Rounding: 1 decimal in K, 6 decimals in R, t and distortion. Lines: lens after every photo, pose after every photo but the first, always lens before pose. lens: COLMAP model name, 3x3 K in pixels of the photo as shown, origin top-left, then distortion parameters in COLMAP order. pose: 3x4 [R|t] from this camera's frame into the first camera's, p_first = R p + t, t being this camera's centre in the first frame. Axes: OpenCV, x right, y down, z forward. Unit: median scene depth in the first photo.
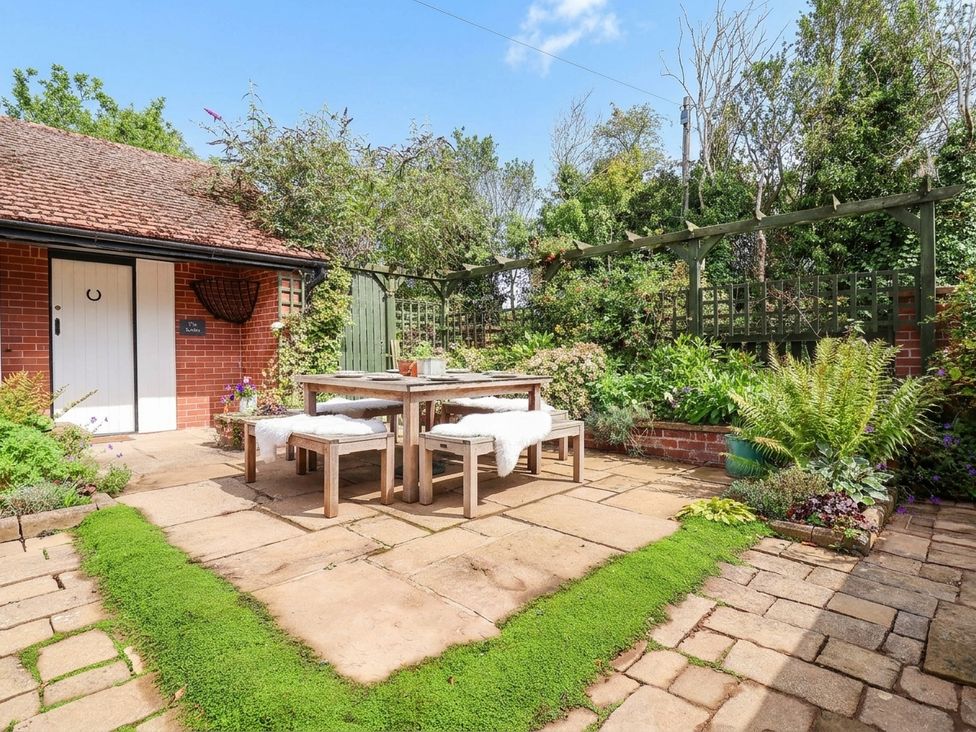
lens RADIAL K [[499.7, 0, 486.9], [0, 499.7, 364.0], [0, 0, 1]] dist [0.000732, -0.012115]
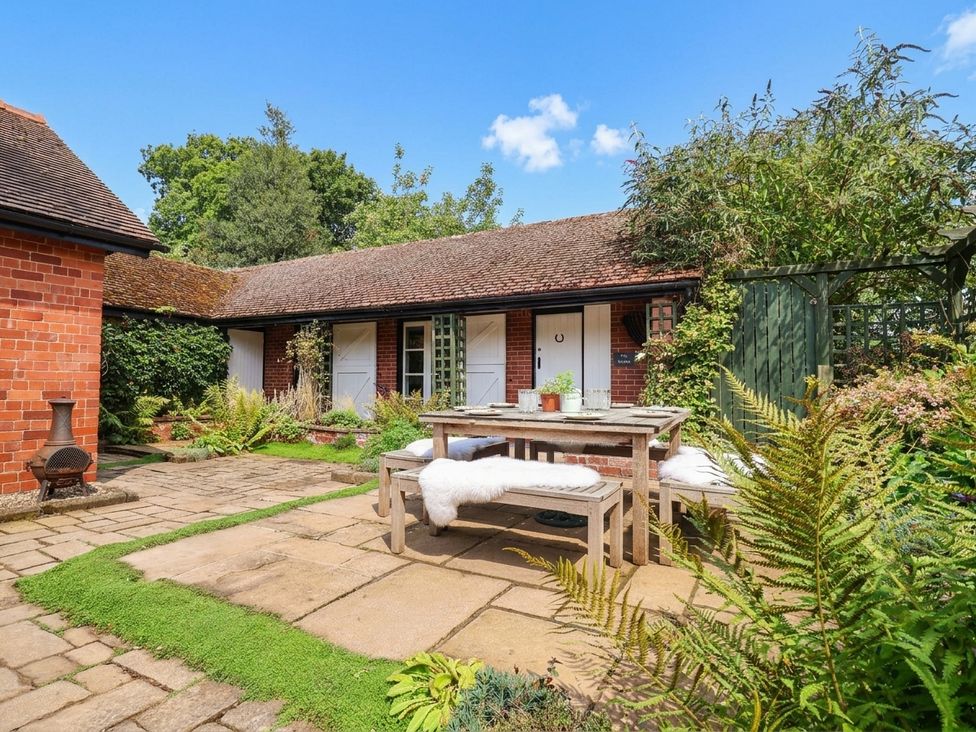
lens RADIAL K [[520.2, 0, 475.2], [0, 520.2, 367.7], [0, 0, 1]] dist [0.003311, -0.011352]
pose [[0.267234, -0.020403, -0.963416, 0.696820], [-0.022538, 0.999370, -0.027417, -0.023541], [0.963368, 0.029040, 0.266606, 0.596751]]
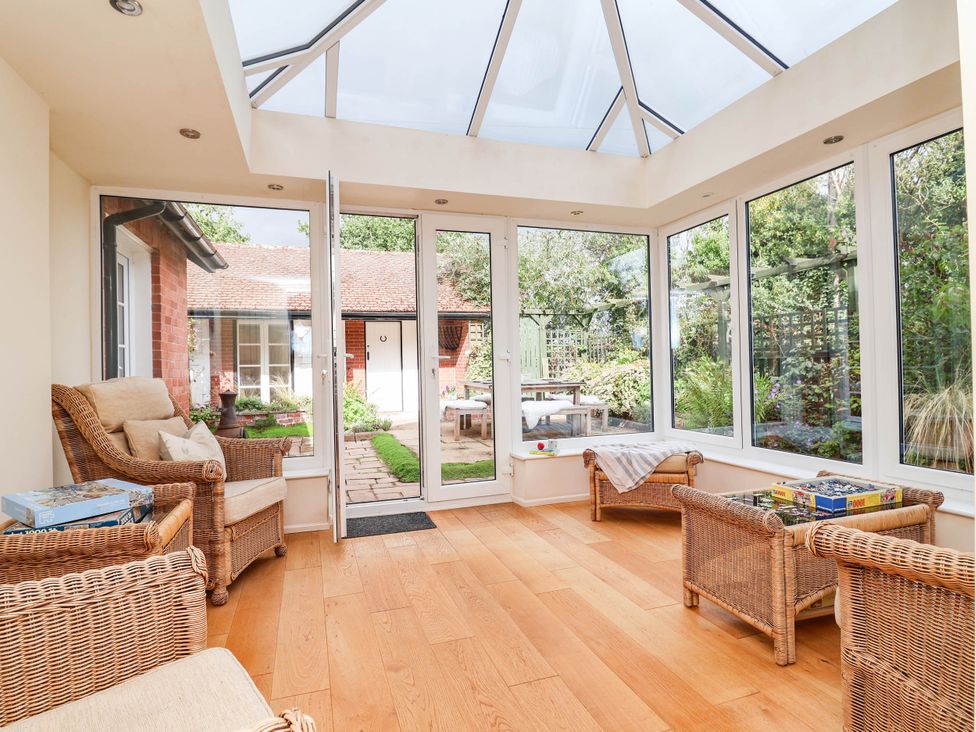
lens RADIAL K [[510.9, 0, 480.3], [0, 510.9, 363.2], [0, 0, 1]] dist [0.005077, -0.016082]
pose [[0.874392, -0.013847, -0.485022, 0.692862], [0.005214, 0.999803, -0.019145, -0.008479], [0.485192, 0.014211, 0.874292, -0.762612]]
